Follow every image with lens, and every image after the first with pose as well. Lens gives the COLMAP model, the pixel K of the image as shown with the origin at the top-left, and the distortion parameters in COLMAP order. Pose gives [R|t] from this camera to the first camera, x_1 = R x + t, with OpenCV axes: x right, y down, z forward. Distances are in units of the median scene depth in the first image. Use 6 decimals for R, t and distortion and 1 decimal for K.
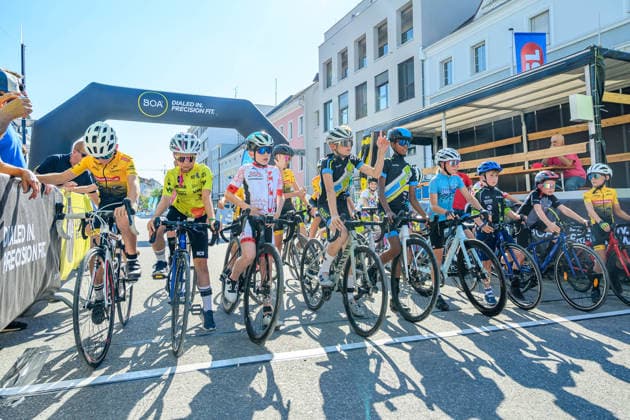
lens RADIAL K [[477.2, 0, 341.3], [0, 477.2, 188.9], [0, 0, 1]] dist [-0.012054, 0.010757]
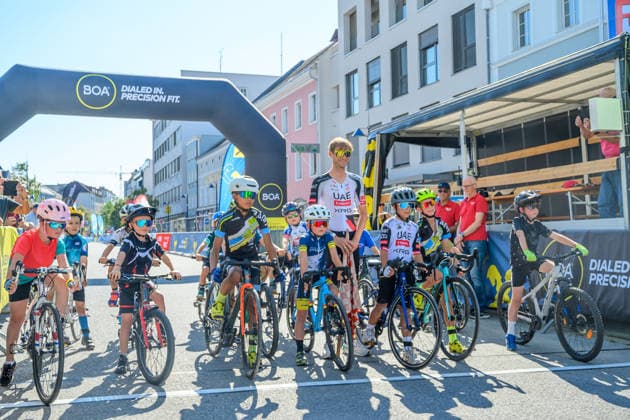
lens RADIAL K [[780.0, 0, 314.4], [0, 780.0, 208.0], [0, 0, 1]] dist [0.032714, 0.000000]
pose [[0.992764, -0.007000, -0.119880, 0.076693], [0.009203, 0.999799, 0.017832, -0.018269], [0.119731, -0.018806, 0.992628, -0.148081]]
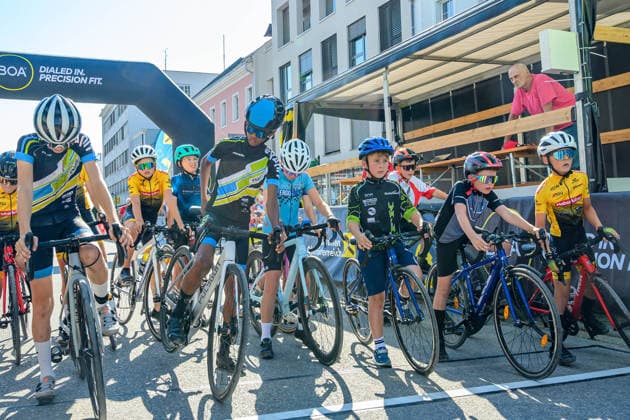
lens RADIAL K [[660.5, 0, 317.1], [0, 660.5, 210.8], [0, 0, 1]] dist [0.006368, 0.000000]
pose [[0.998713, -0.015771, -0.048199, 0.095056], [0.017257, 0.999384, 0.030571, 0.003578], [0.047687, -0.031364, 0.998370, 0.044473]]
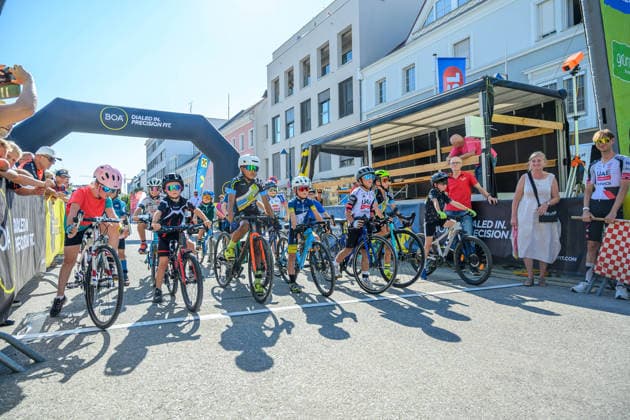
lens RADIAL K [[445.7, 0, 314.3], [0, 445.7, 213.3], [0, 0, 1]] dist [0.000314, 0.001213]
pose [[0.998809, -0.002402, 0.048724, 0.015143], [0.000613, 0.999326, 0.036701, 0.003770], [-0.048779, -0.036628, 0.998138, -0.056822]]
